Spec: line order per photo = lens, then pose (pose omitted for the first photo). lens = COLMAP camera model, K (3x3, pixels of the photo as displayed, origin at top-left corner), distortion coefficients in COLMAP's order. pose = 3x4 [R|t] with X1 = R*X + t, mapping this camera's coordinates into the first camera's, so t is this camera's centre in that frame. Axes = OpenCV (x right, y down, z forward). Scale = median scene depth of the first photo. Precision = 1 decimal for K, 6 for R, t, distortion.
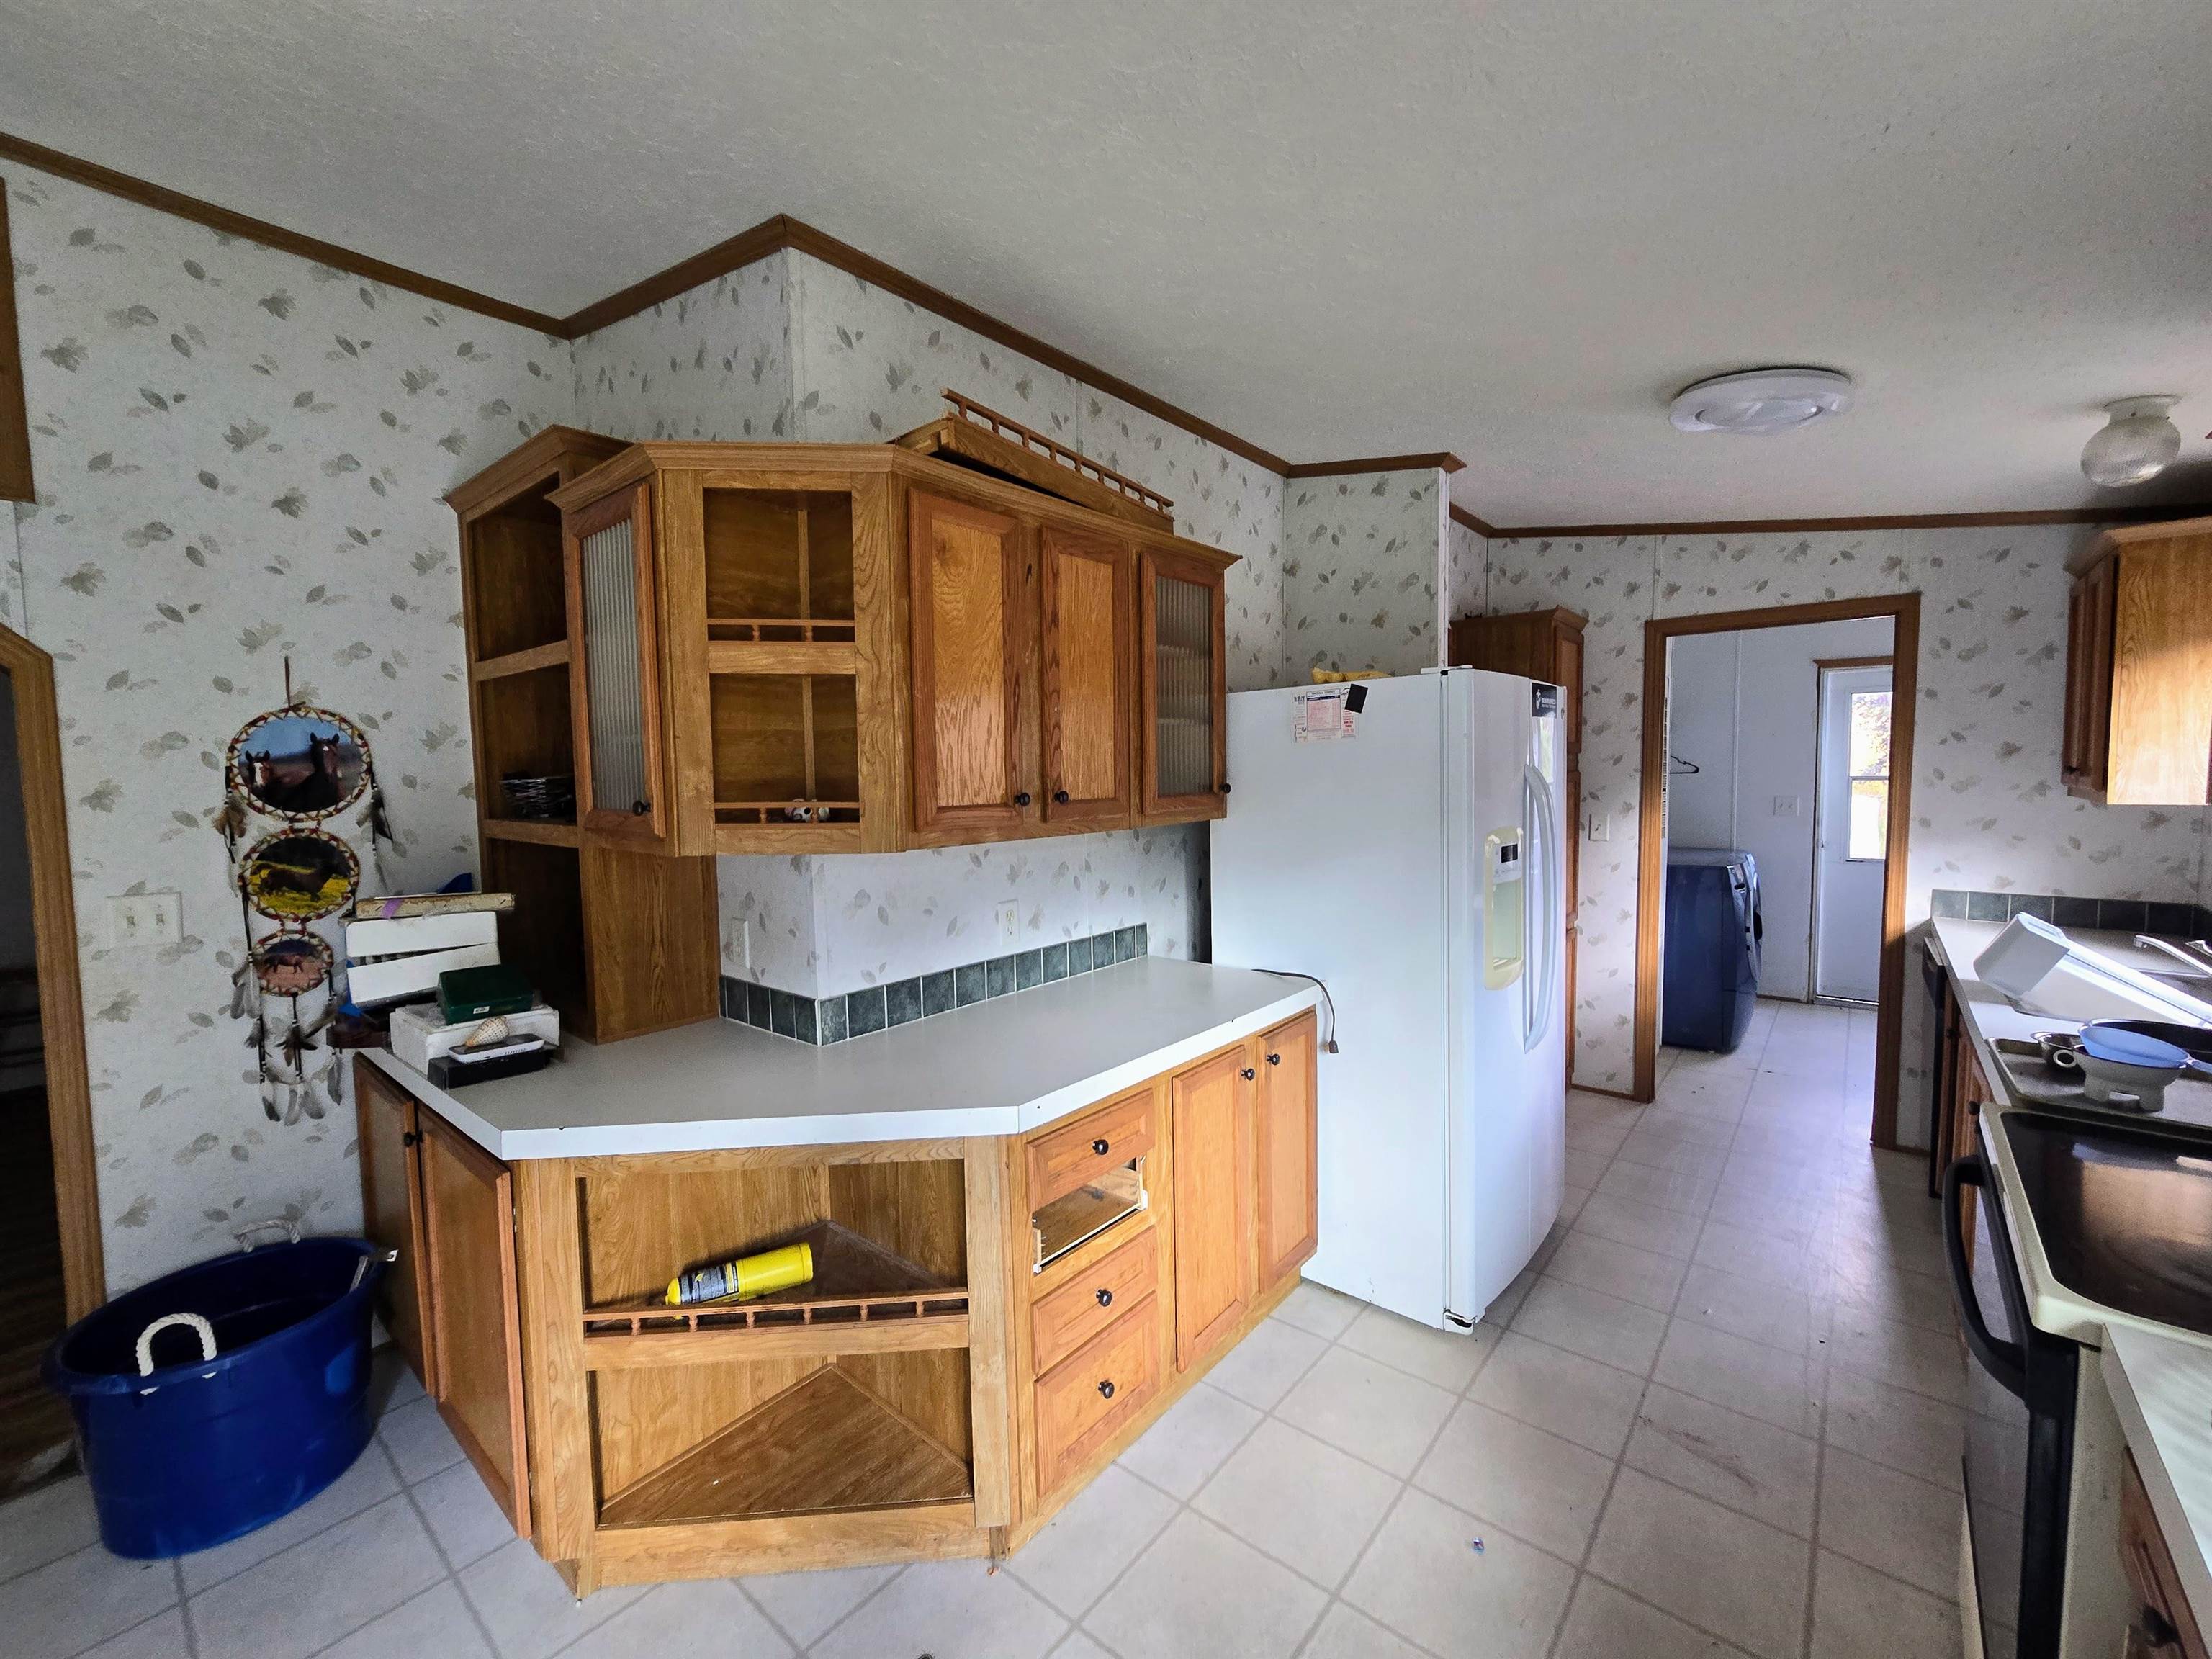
lens RADIAL K [[905.2, 0, 1107.2], [0, 905.2, 825.1], [0, 0, 1]] dist [-0.003831, 0.000421]
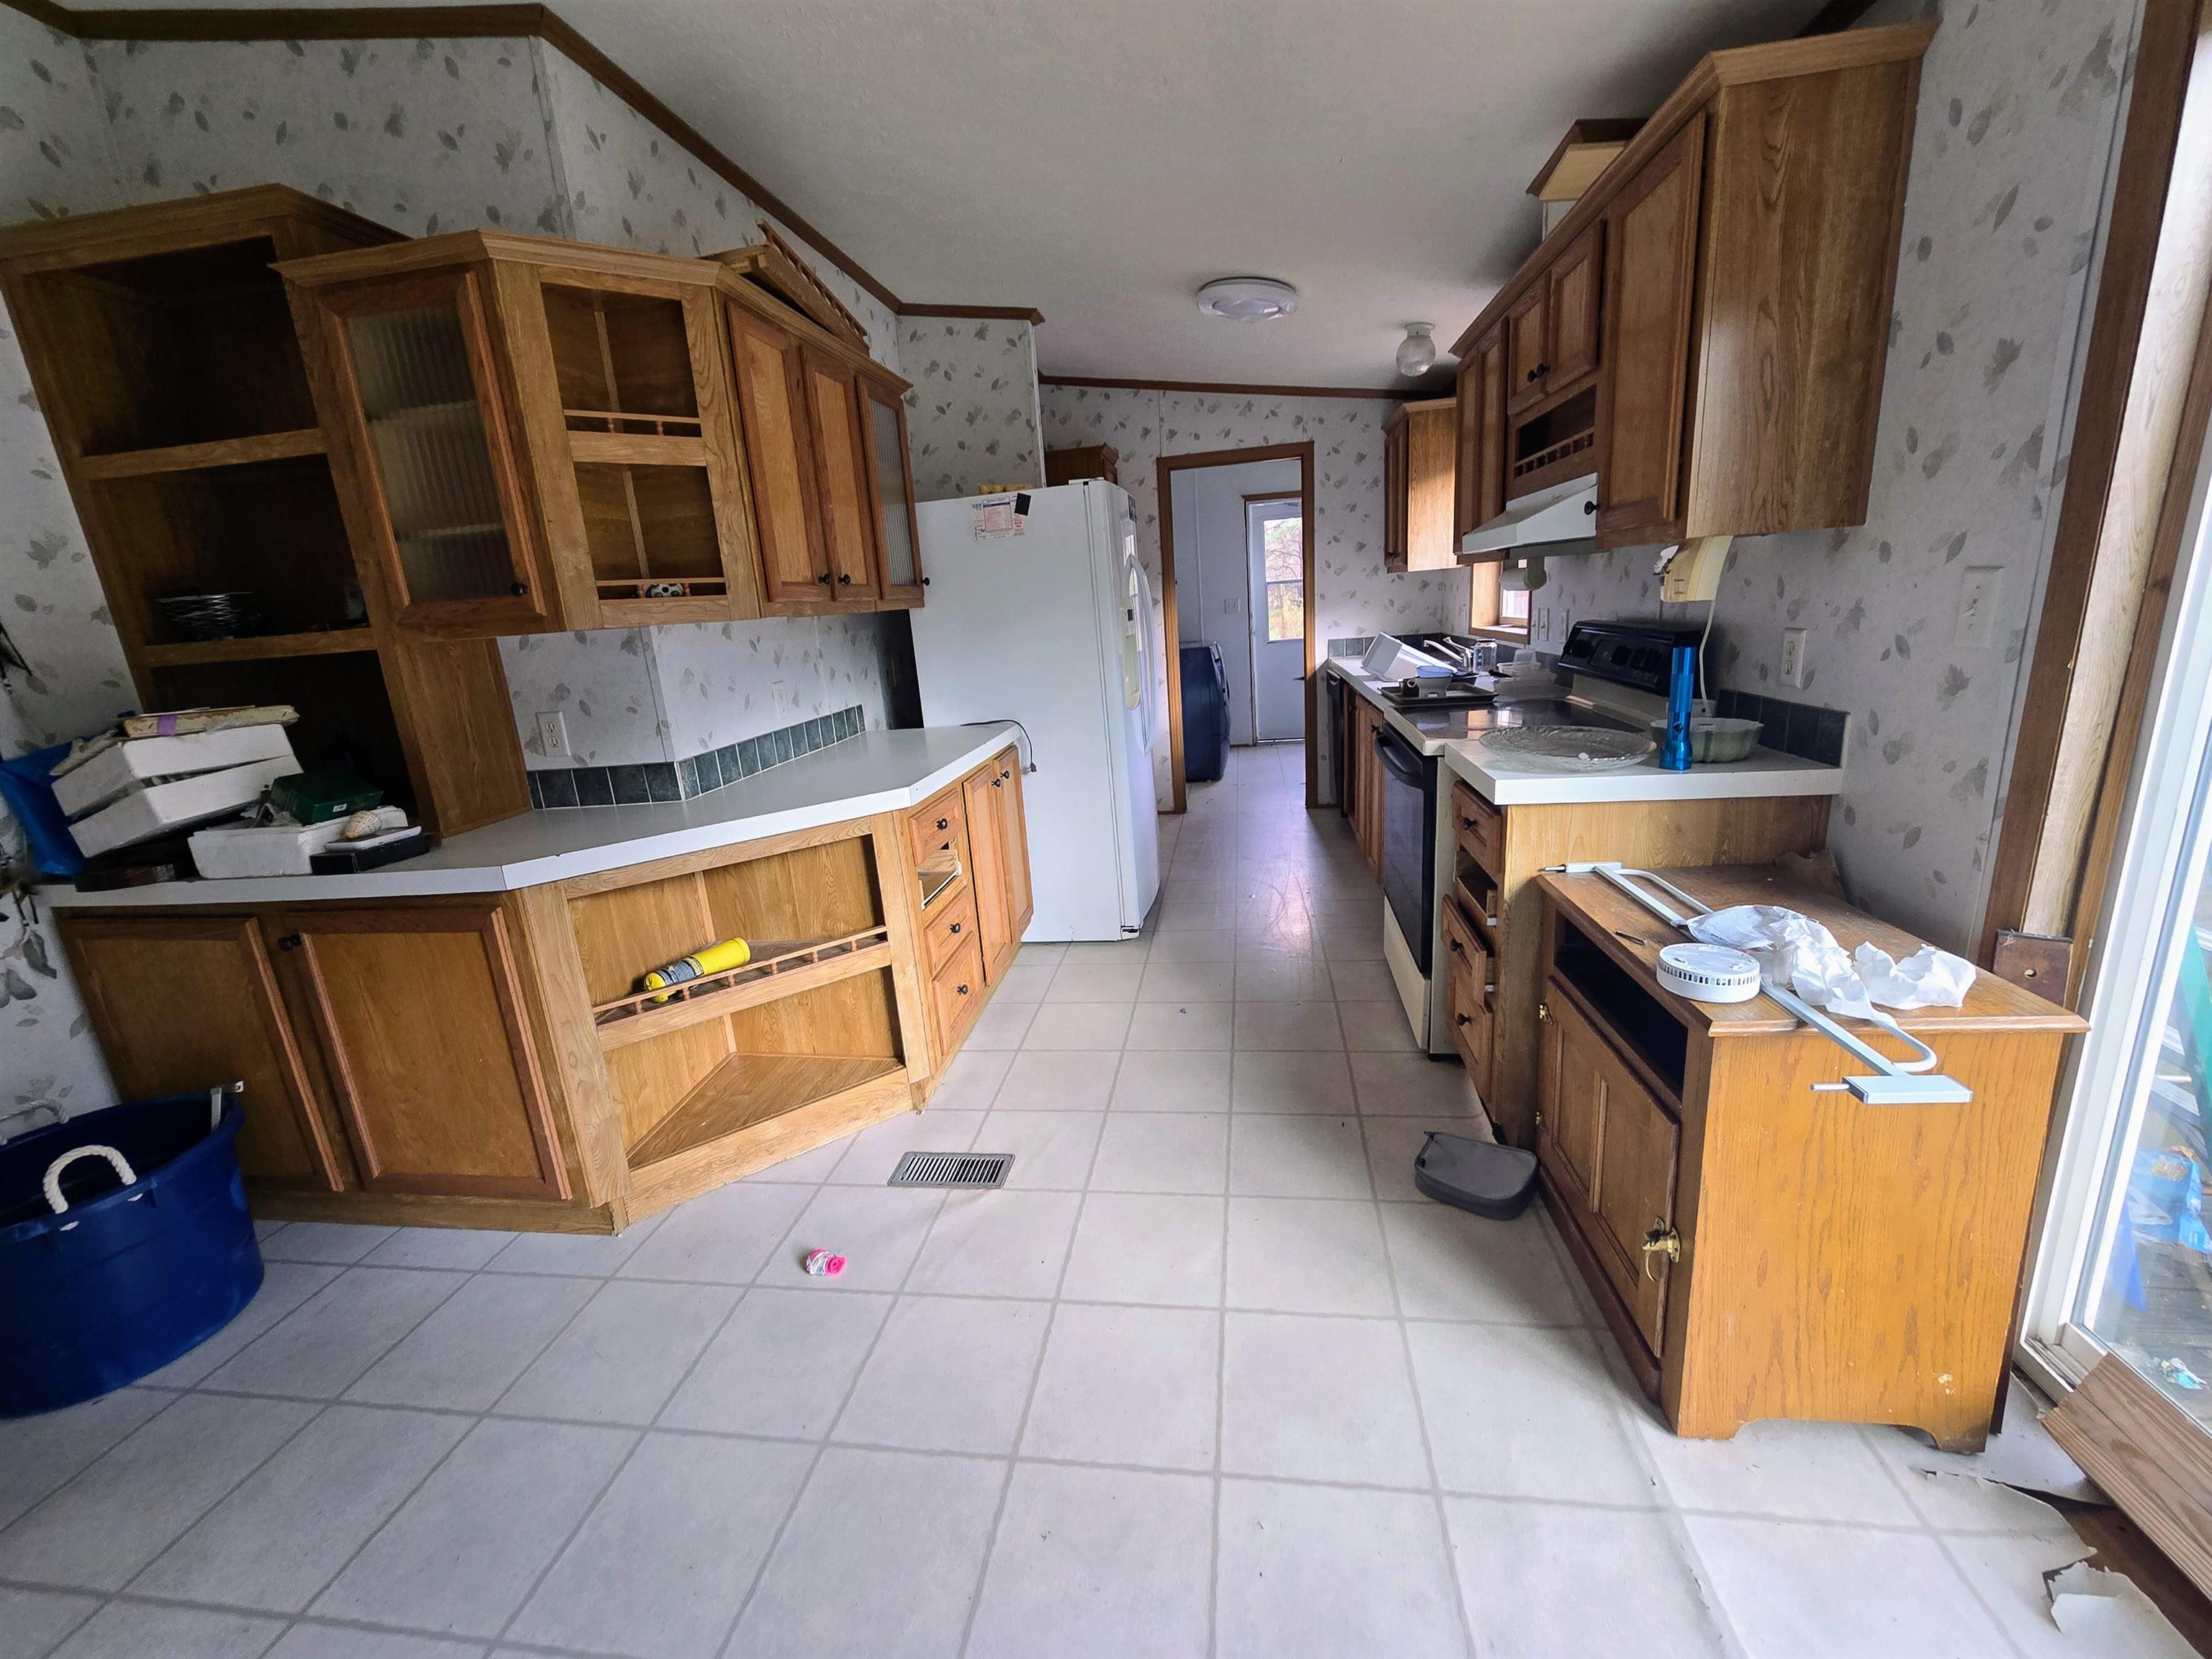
lens RADIAL K [[905.2, 0, 1104.0], [0, 905.2, 831.2], [0, 0, 1]] dist [-0.003831, 0.000421]
pose [[0.849341, -0.175554, 0.497796, -0.398884], [0.094958, 0.978504, 0.183066, 0.106534], [-0.519233, -0.108216, 0.847754, -0.264365]]
